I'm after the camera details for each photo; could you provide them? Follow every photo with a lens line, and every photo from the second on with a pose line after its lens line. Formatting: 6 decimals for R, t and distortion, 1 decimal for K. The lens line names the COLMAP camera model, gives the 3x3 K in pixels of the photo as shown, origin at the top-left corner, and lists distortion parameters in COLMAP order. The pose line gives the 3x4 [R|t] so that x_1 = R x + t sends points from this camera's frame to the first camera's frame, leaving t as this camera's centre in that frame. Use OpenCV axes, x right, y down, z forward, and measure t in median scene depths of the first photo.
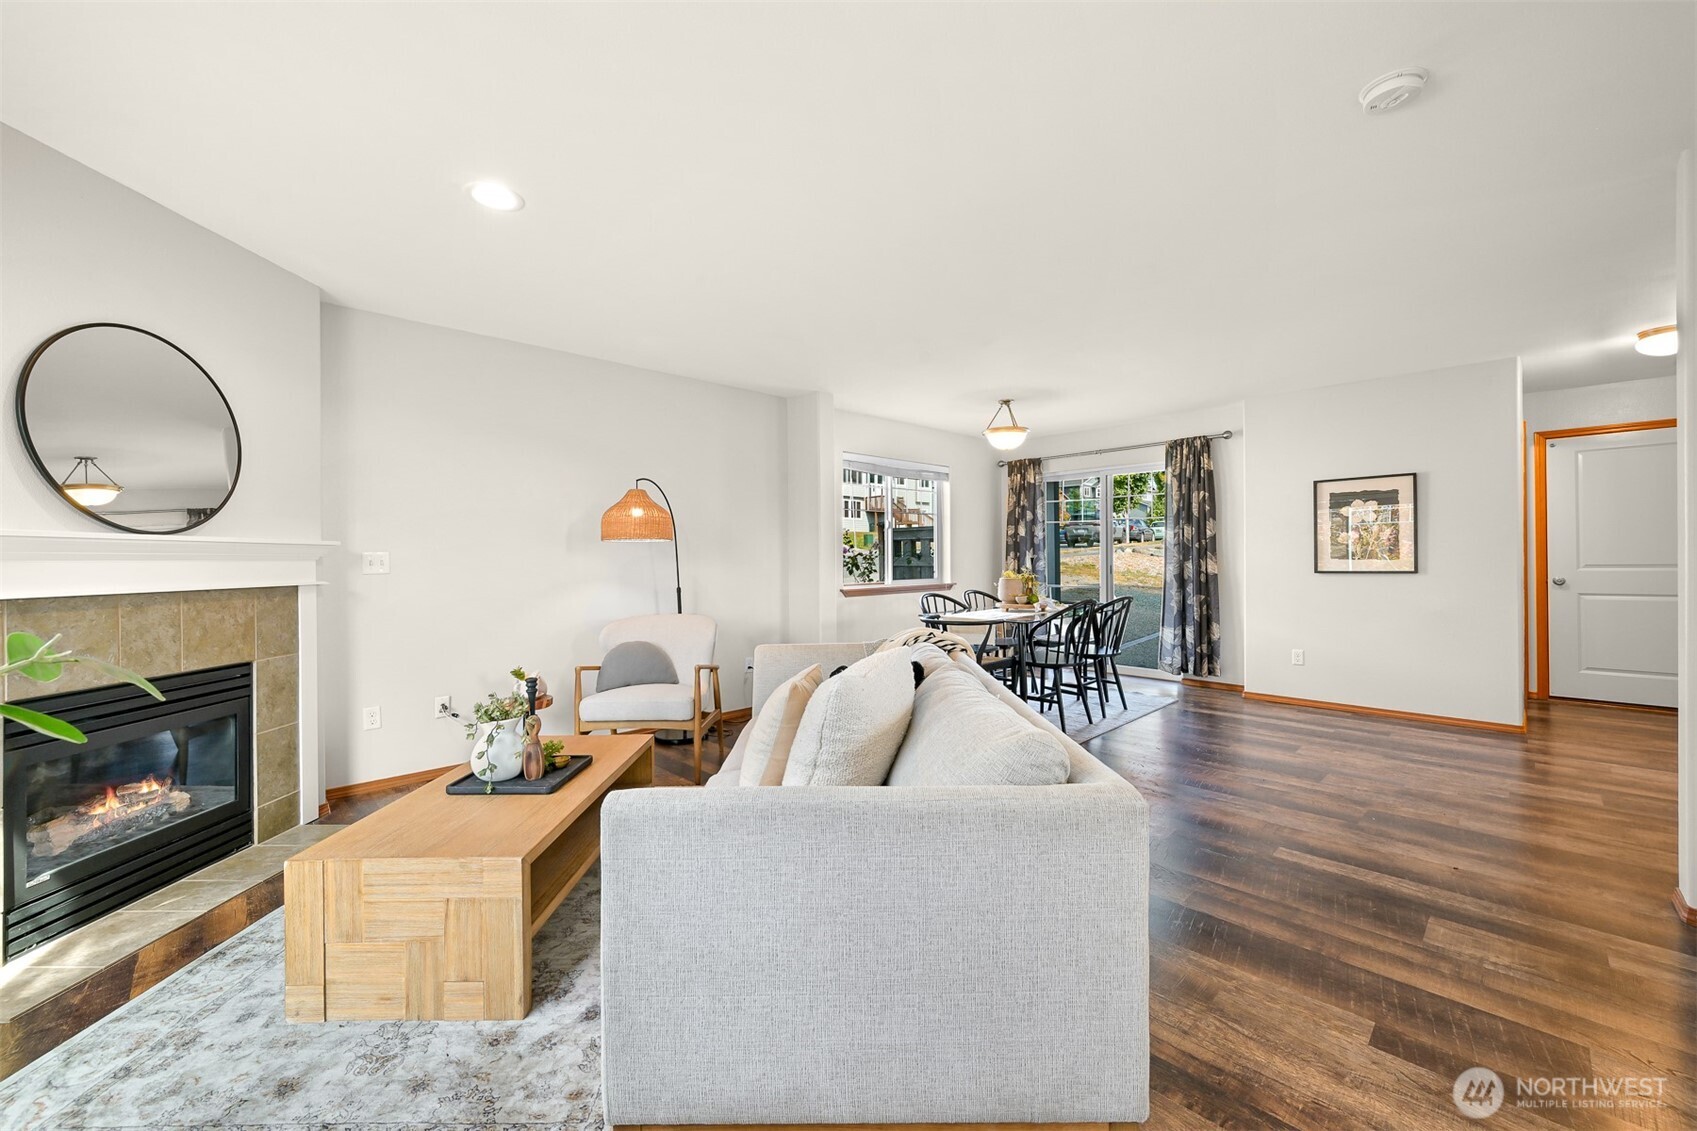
lens RADIAL K [[668.7, 0, 851.1], [0, 668.7, 561.5], [0, 0, 1]] dist [-0.002466, 0.000192]
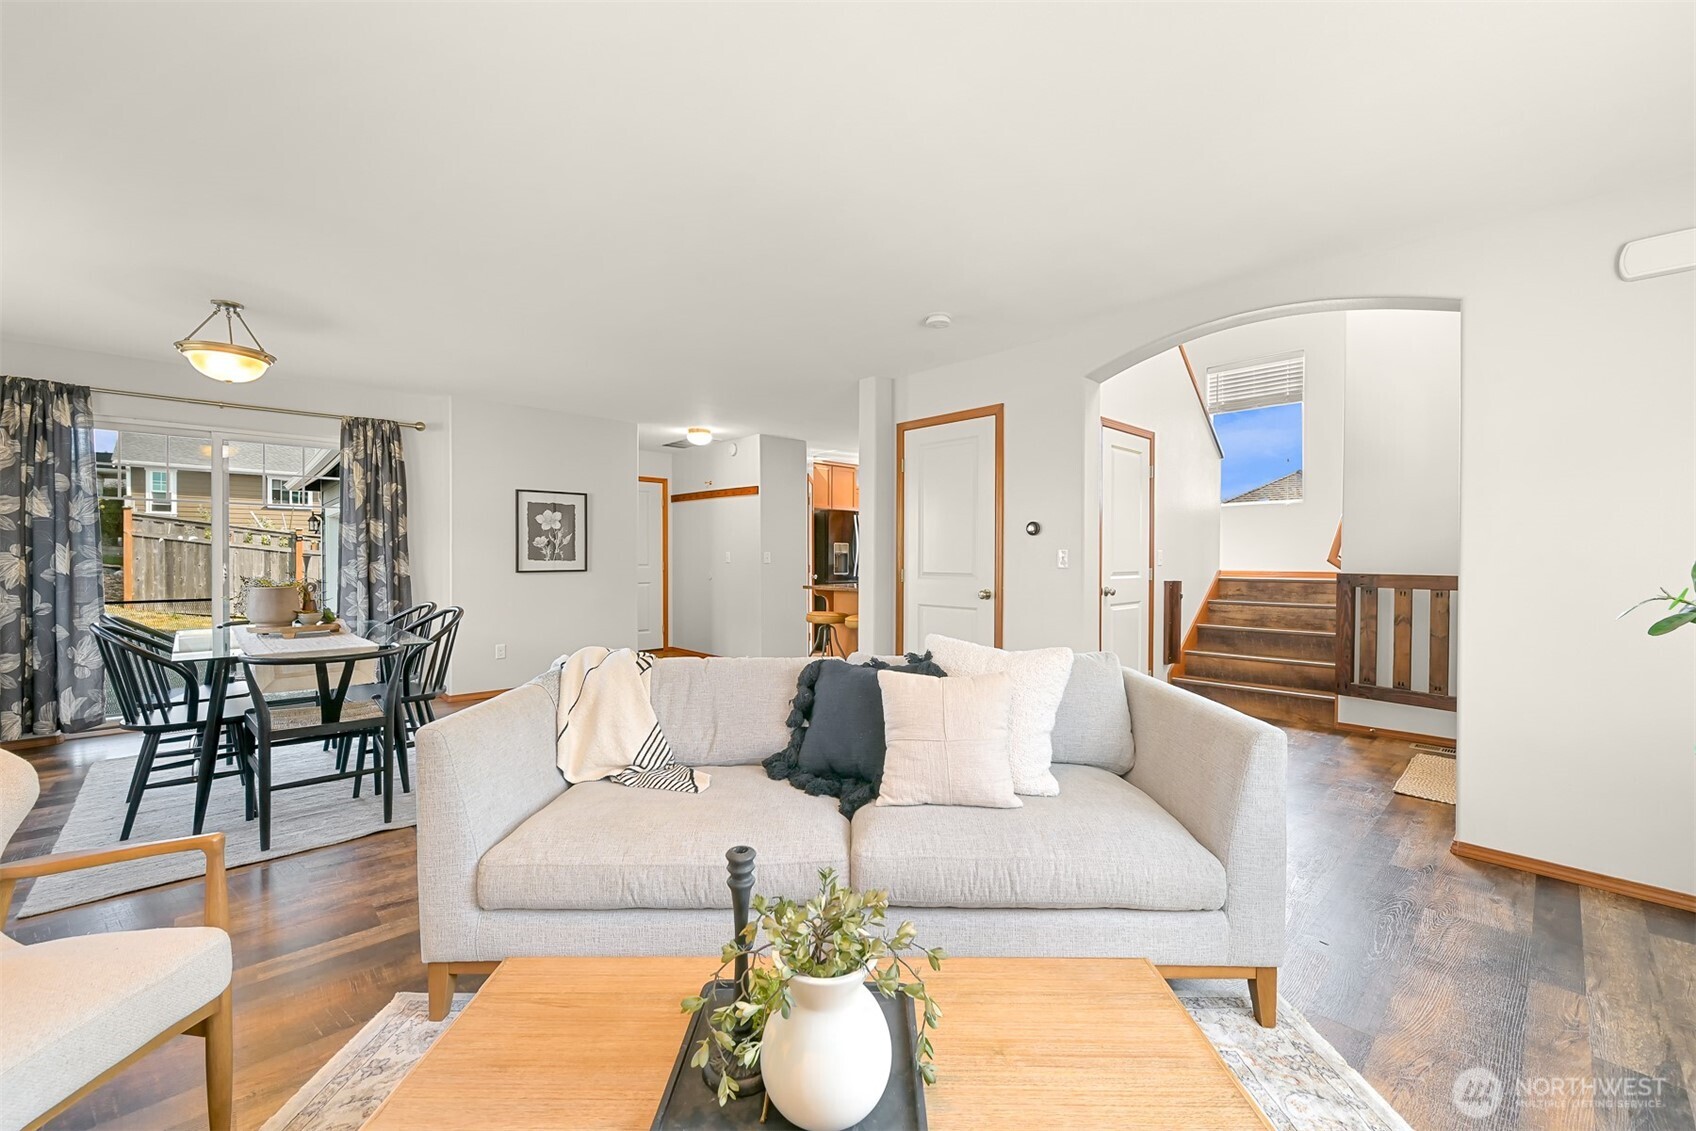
lens RADIAL K [[668.3, 0, 841.7], [0, 668.3, 555.2], [0, 0, 1]] dist [-0.002466, 0.000192]
pose [[0.005763, 0.011093, 0.999922, -0.357938], [0.002089, 0.999936, -0.011105, 0.001623], [-0.999981, 0.002153, 0.005740, 0.401813]]
